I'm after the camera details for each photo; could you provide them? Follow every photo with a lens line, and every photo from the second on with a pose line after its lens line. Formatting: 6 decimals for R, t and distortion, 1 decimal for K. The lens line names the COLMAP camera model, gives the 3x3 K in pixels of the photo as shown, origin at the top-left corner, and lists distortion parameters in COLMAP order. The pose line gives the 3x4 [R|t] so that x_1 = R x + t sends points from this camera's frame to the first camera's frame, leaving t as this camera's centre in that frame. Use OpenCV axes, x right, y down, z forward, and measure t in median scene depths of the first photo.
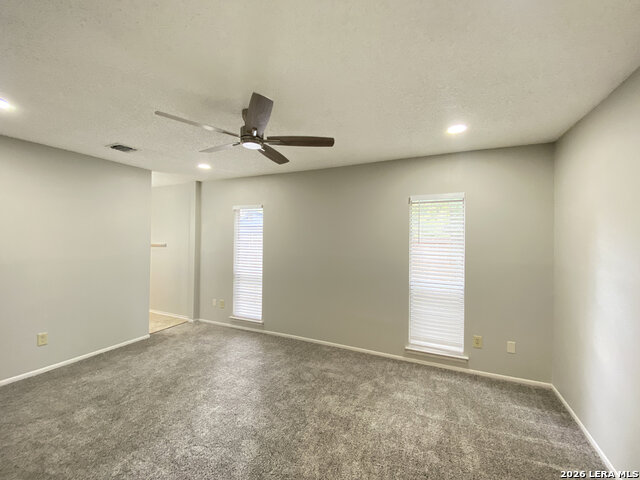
lens RADIAL K [[261.5, 0, 320.7], [0, 261.5, 236.3], [0, 0, 1]] dist [-0.003619, -0.001452]
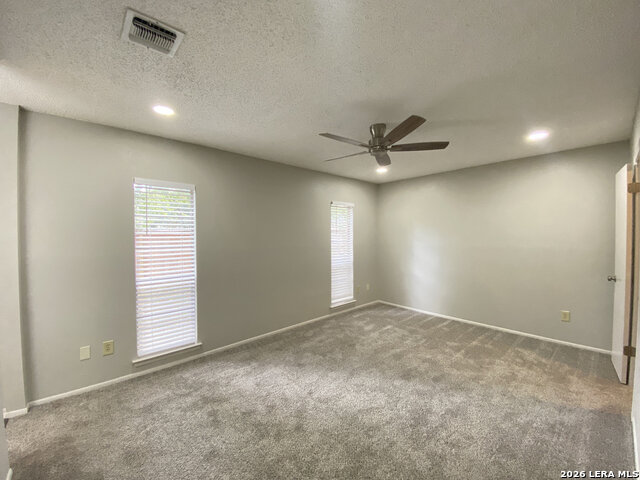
lens RADIAL K [[261.5, 0, 336.0], [0, 261.5, 233.5], [0, 0, 1]] dist [-0.003619, -0.001452]
pose [[0.391149, -0.024563, 0.919999, -0.908745], [0.005599, 0.999689, 0.024311, 0.006249], [-0.920310, -0.004358, 0.391165, 0.440427]]
